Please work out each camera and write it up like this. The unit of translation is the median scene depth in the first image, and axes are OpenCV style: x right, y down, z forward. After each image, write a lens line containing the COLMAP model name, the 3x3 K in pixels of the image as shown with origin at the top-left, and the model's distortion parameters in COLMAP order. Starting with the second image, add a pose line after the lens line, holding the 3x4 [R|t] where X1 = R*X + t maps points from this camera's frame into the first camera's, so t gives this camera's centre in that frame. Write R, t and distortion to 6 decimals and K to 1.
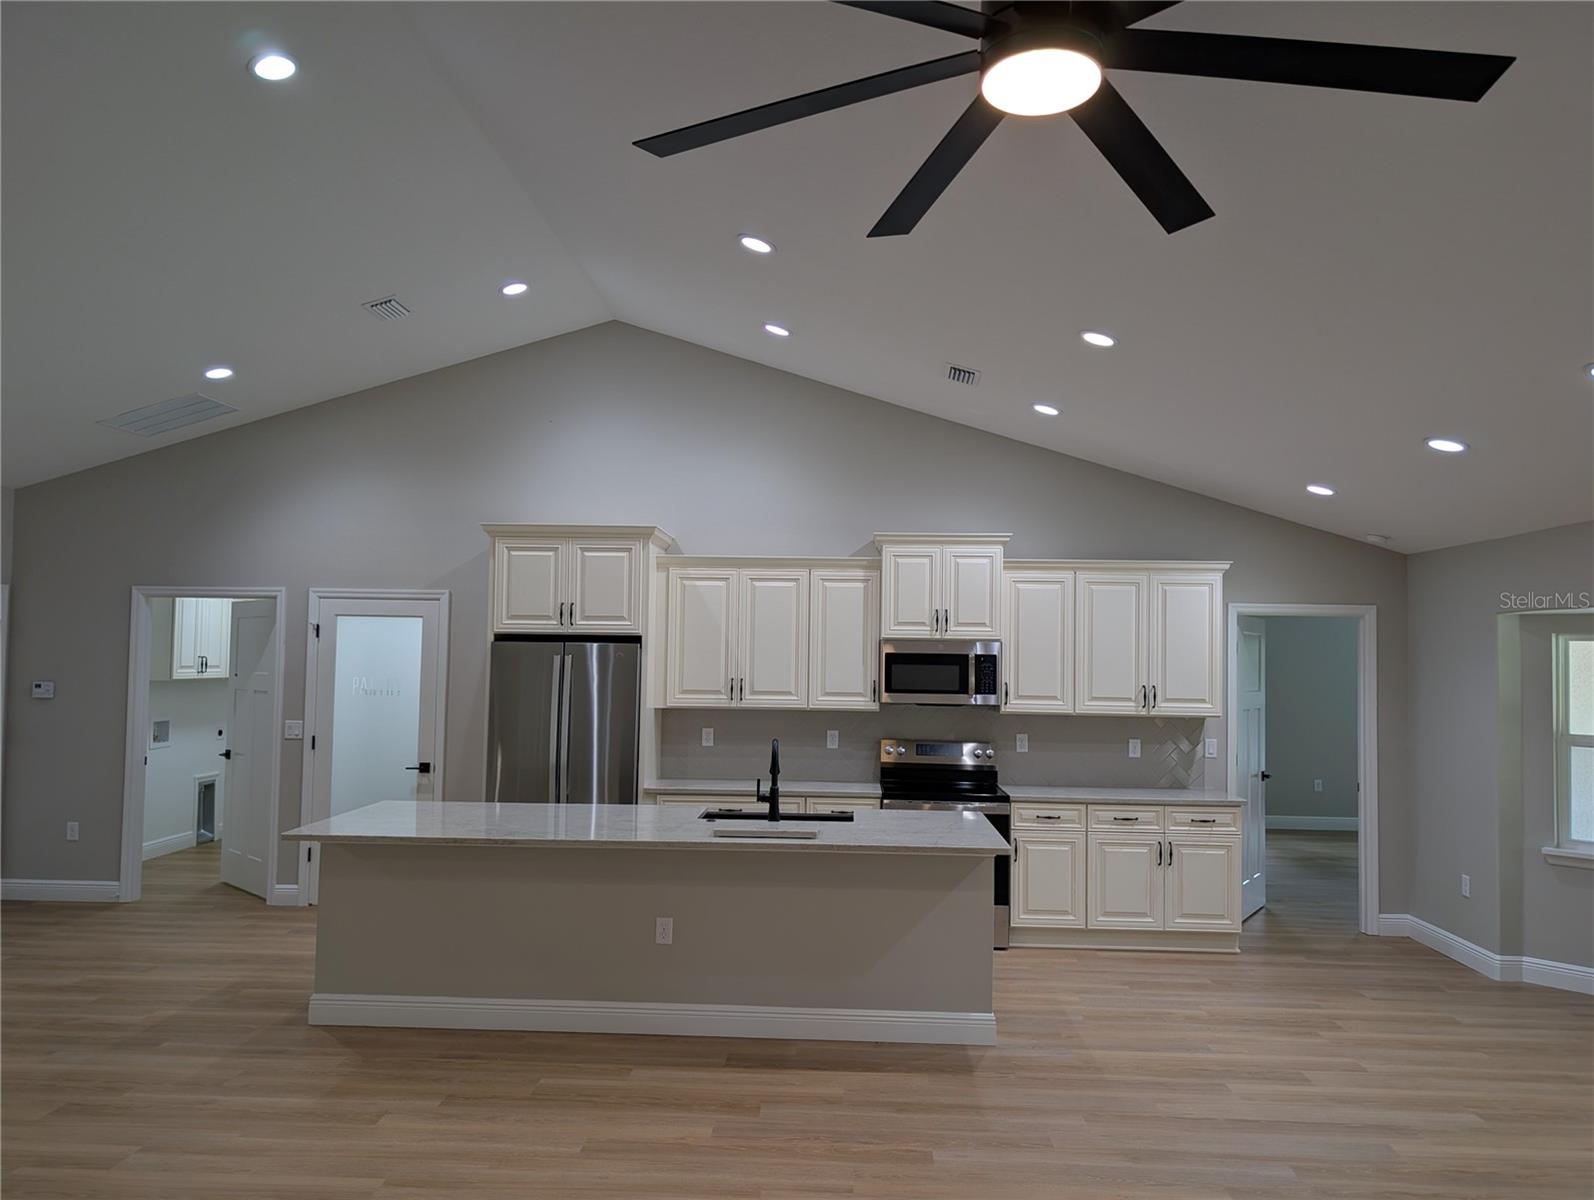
lens RADIAL K [[1139.1, 0, 797.0], [0, 1139.1, 600.0], [0, 0, 1]] dist [0.052290, -0.055304]
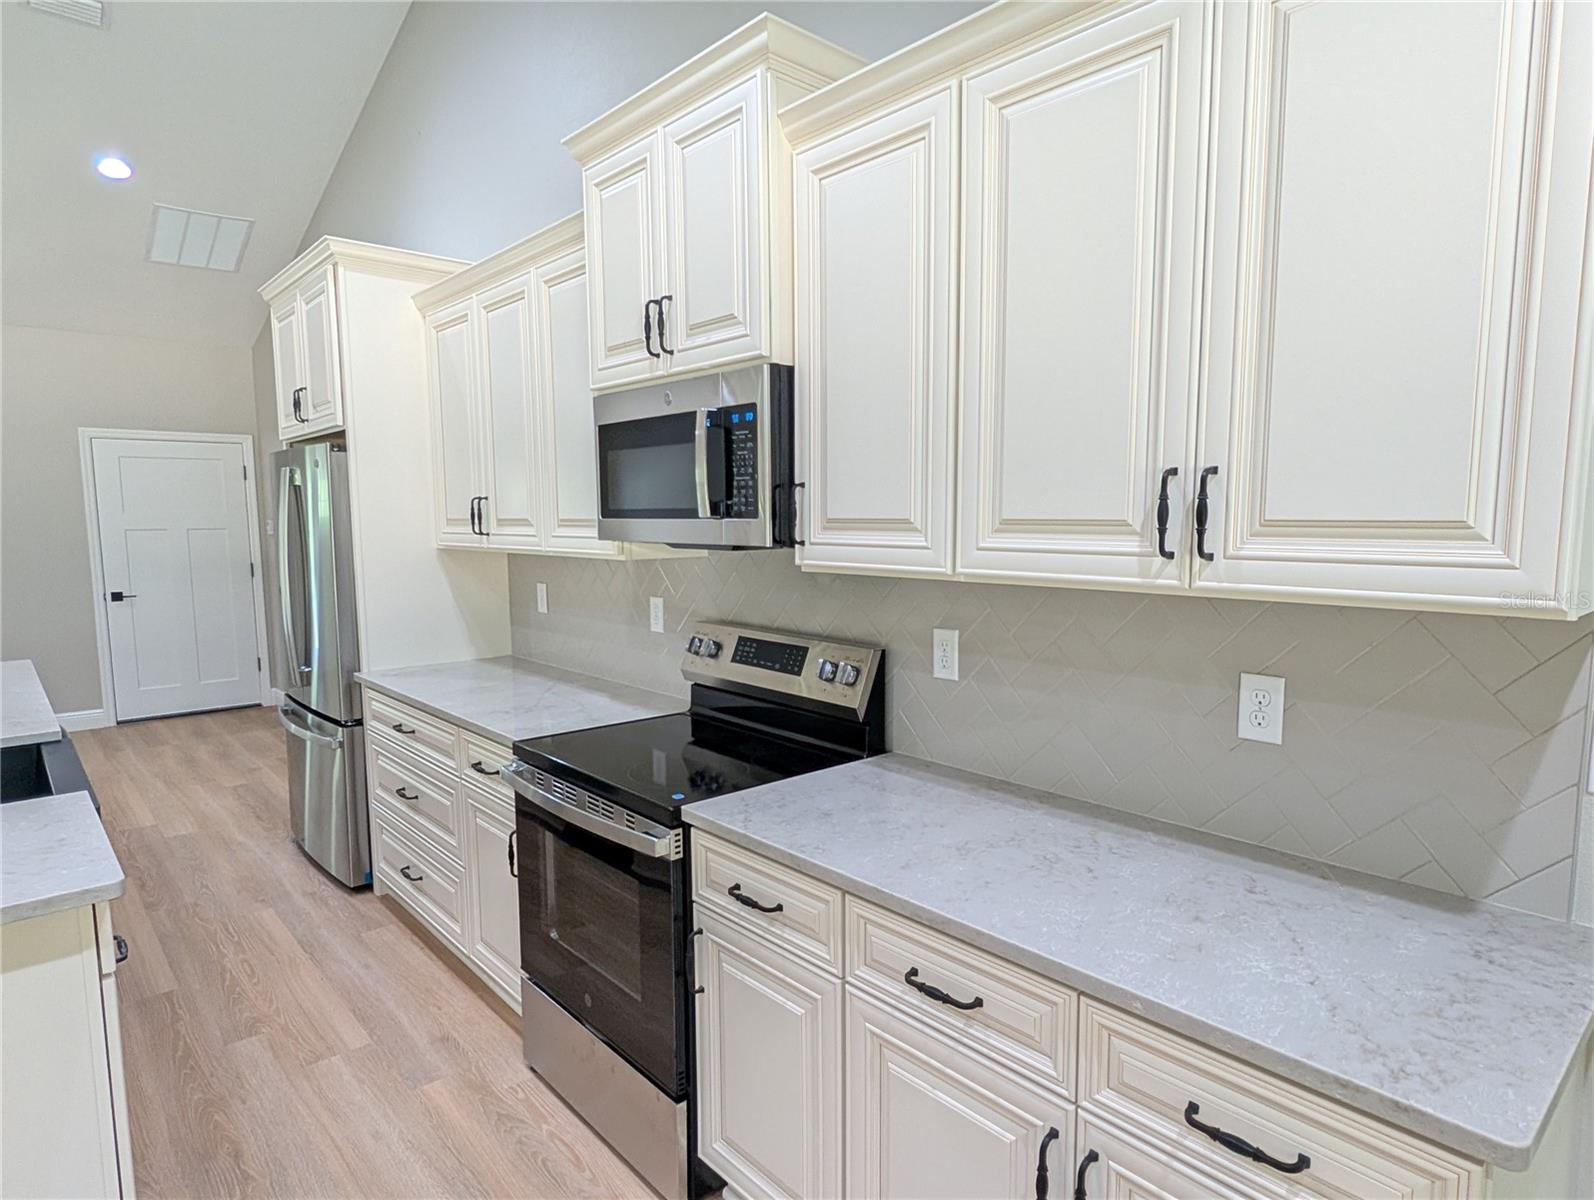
lens RADIAL K [[920.8, 0, 801.1], [0, 920.8, 610.0], [0, 0, 1]] dist [0.000264, 0.000289]
pose [[0.701109, 0.056119, -0.710842, 0.390229], [0.052981, 0.990043, 0.130417, 0.075164], [0.711083, -0.129098, 0.691155, 0.810346]]
